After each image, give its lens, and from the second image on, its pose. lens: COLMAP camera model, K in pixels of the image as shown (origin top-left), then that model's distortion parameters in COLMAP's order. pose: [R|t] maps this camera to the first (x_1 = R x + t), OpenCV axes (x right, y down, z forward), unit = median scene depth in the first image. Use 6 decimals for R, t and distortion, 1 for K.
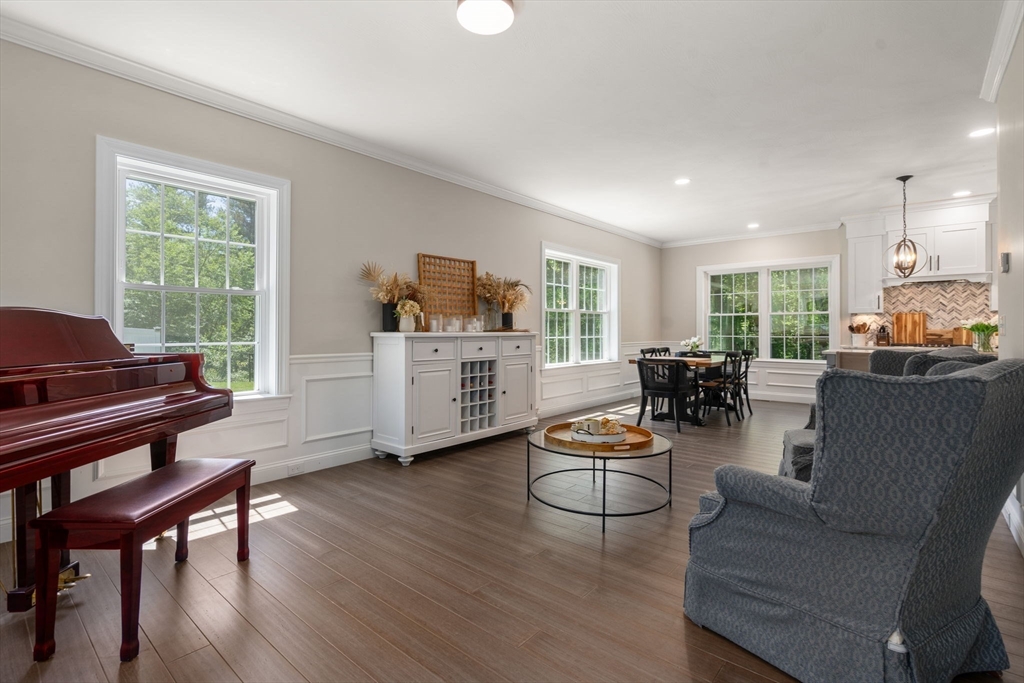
lens RADIAL K [[471.1, 0, 504.1], [0, 471.1, 331.9], [0, 0, 1]] dist [-0.003989, -0.000425]
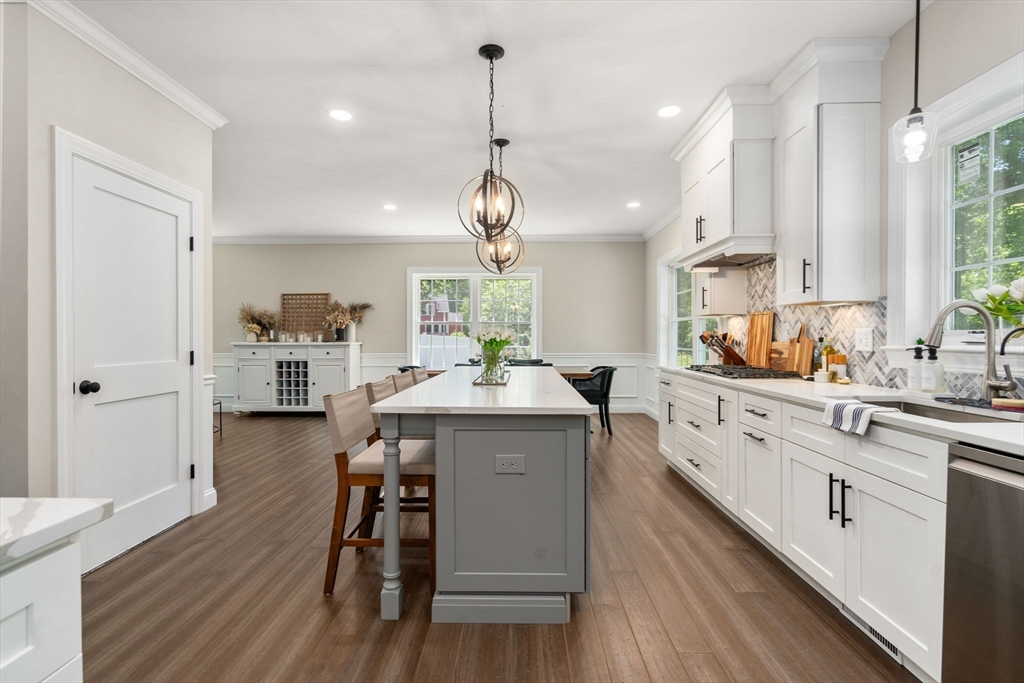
lens RADIAL K [[471.1, 0, 511.2], [0, 471.1, 341.0], [0, 0, 1]] dist [-0.003989, -0.000425]
pose [[0.647604, 0.005437, -0.761958, 1.575156], [-0.000054, 0.999975, 0.007089, -0.014859], [0.761977, -0.004550, 0.647588, 0.546797]]
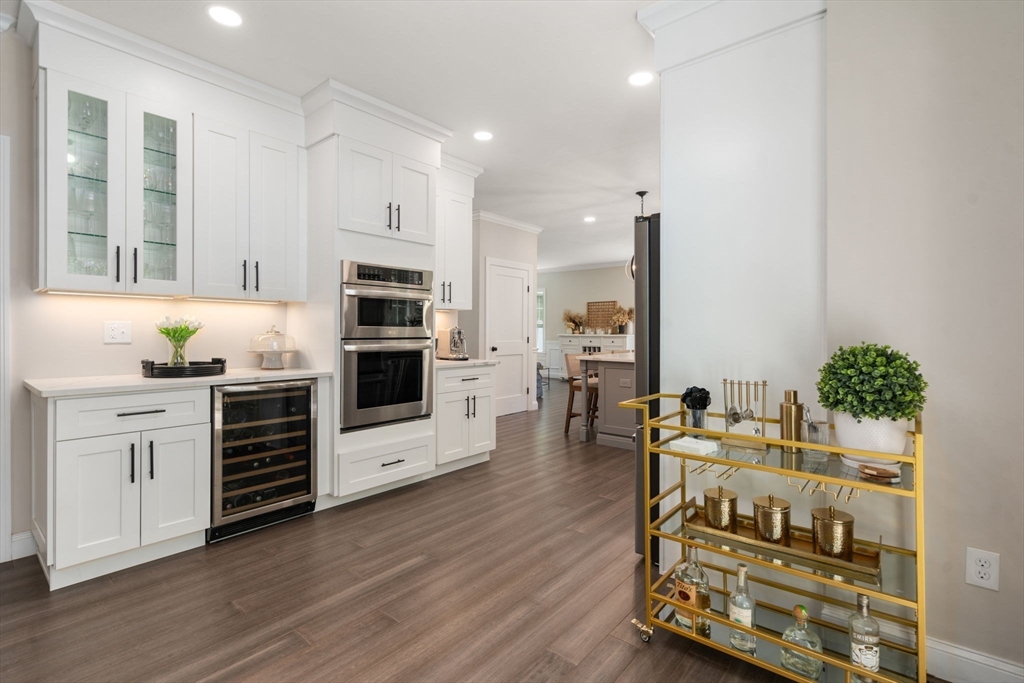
lens RADIAL K [[471.1, 0, 515.5], [0, 471.1, 338.8], [0, 0, 1]] dist [-0.003989, -0.000425]
pose [[0.029895, 0.016367, -0.999419, 2.269323], [-0.004198, 0.999859, 0.016249, -0.014170], [0.999544, 0.003710, 0.029959, 0.548292]]
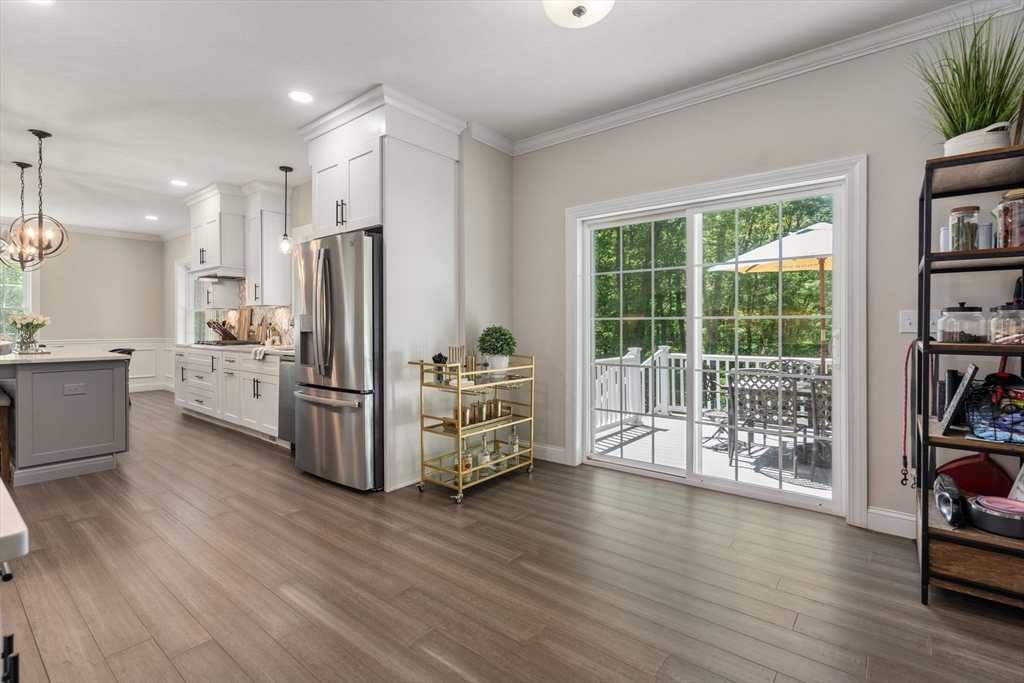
lens RADIAL K [[471.1, 0, 509.7], [0, 471.1, 329.6], [0, 0, 1]] dist [-0.003989, -0.000425]
pose [[0.999124, -0.002162, 0.041784, 1.937415], [0.001946, 0.999985, 0.005200, -0.003121], [-0.041795, -0.005115, 0.999113, 0.018651]]
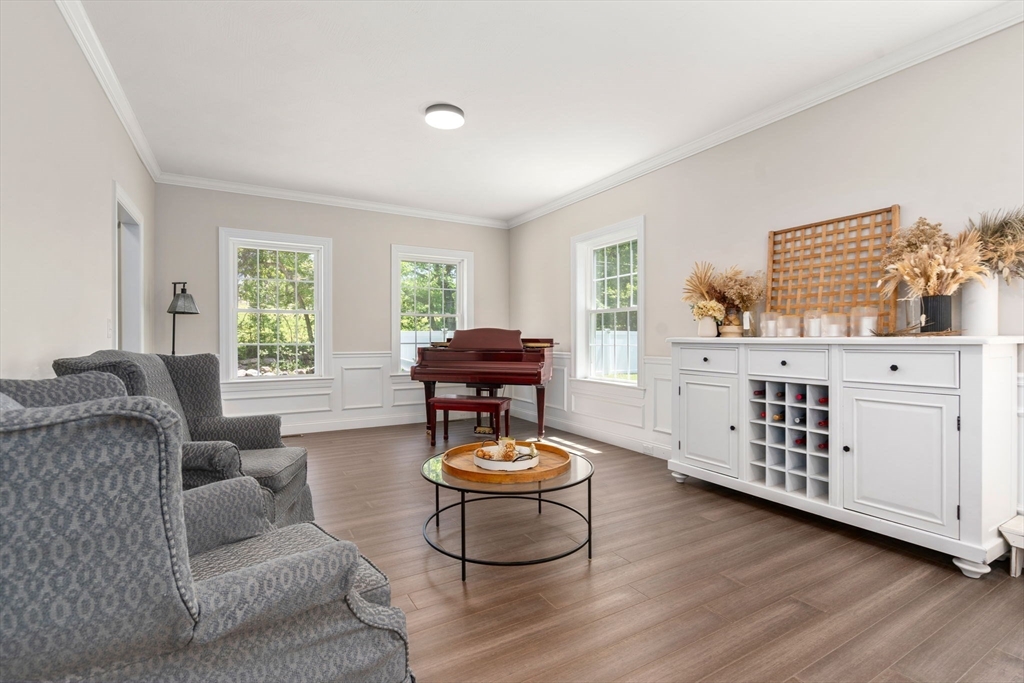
lens RADIAL K [[471.1, 0, 506.4], [0, 471.1, 342.4], [0, 0, 1]] dist [-0.003989, -0.000425]
pose [[-0.322779, 0.007955, -0.946441, 0.662929], [0.000186, 0.999965, 0.008342, 0.002640], [0.946474, 0.002516, -0.322769, 0.842025]]
